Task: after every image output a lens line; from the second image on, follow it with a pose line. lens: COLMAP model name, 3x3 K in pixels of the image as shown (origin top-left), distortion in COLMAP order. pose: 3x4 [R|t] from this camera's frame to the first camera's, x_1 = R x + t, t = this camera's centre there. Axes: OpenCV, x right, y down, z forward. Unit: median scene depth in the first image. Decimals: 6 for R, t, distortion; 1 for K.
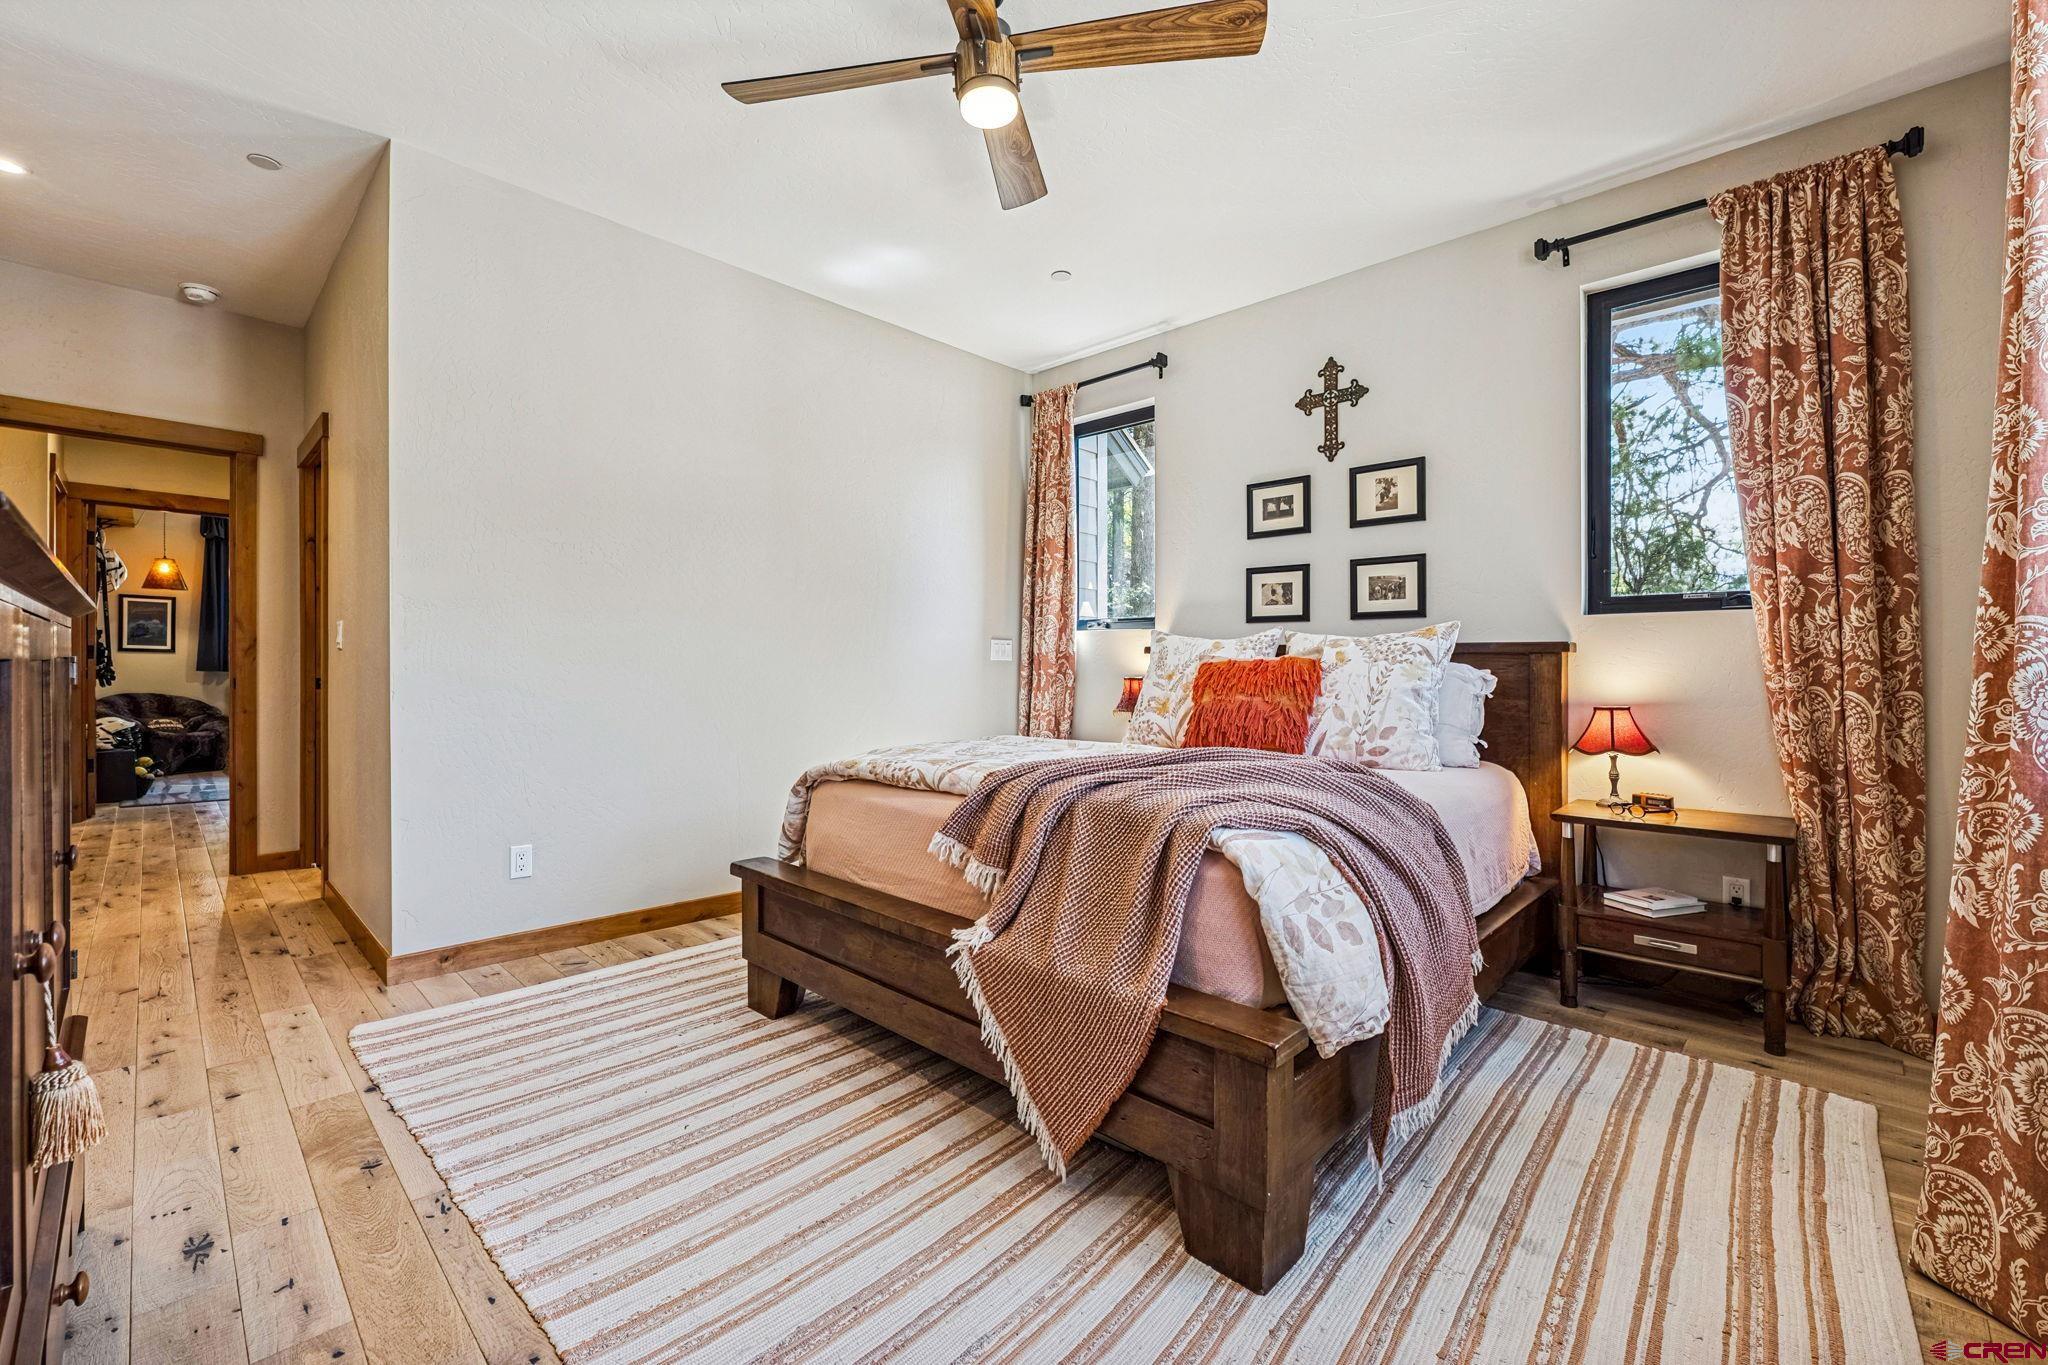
lens RADIAL K [[839.7, 0, 1011.1], [0, 839.7, 669.1], [0, 0, 1]] dist [0.000416, 0.000196]
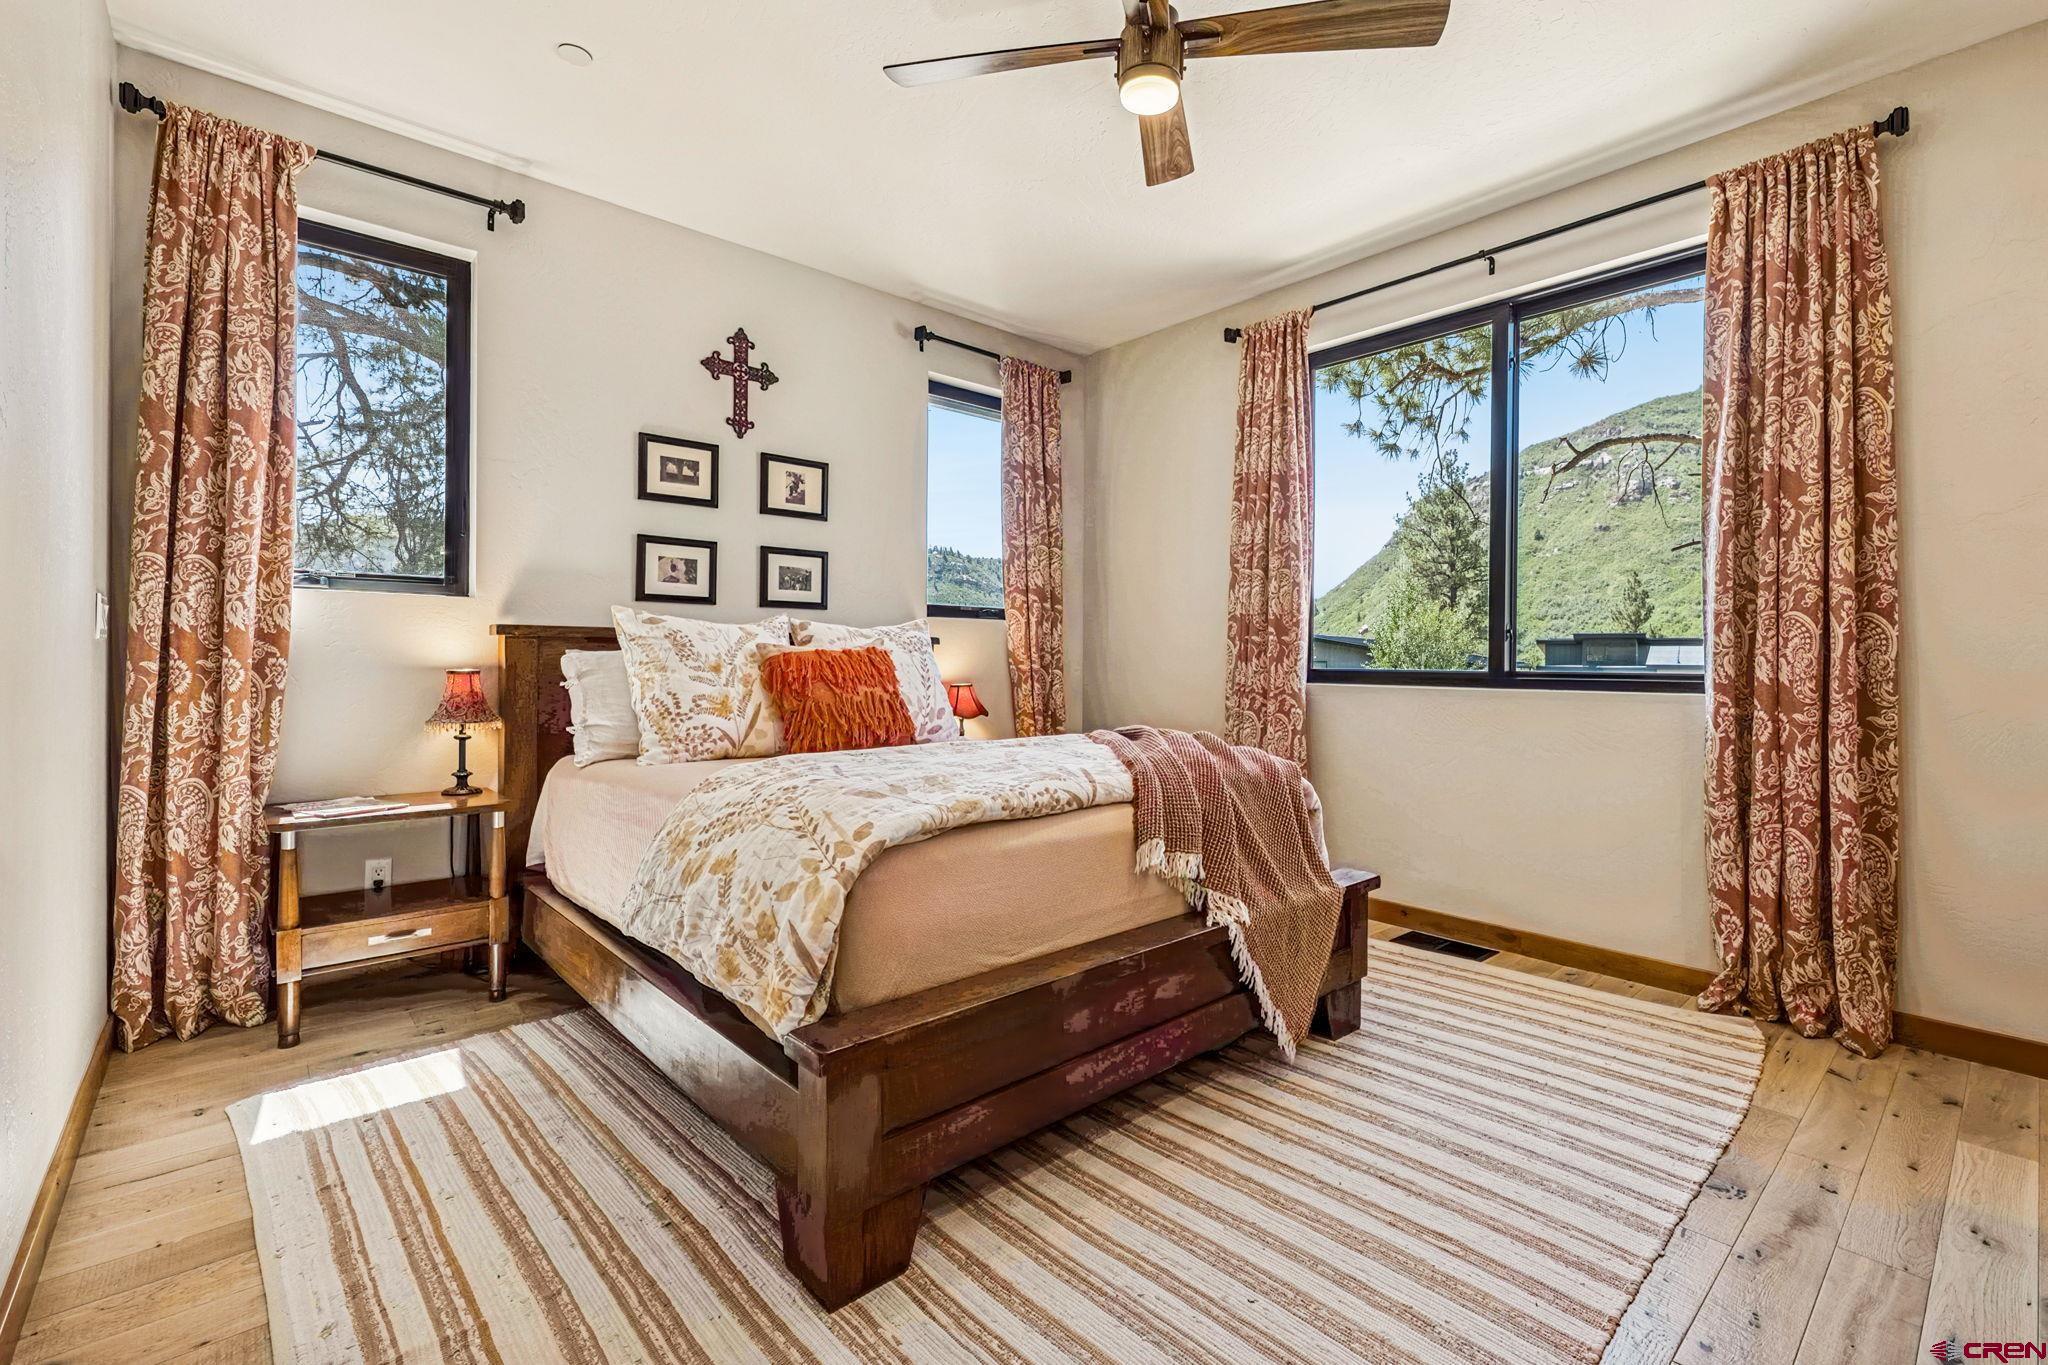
lens RADIAL K [[919.4, 0, 1023.4], [0, 919.4, 653.7], [0, 0, 1]] dist [-0.000490, 0.000037]
pose [[0.070508, -0.004115, 0.997503, -0.663201], [-0.006656, 0.999967, 0.004596, -0.011383], [-0.997489, -0.006963, 0.070478, 0.634909]]
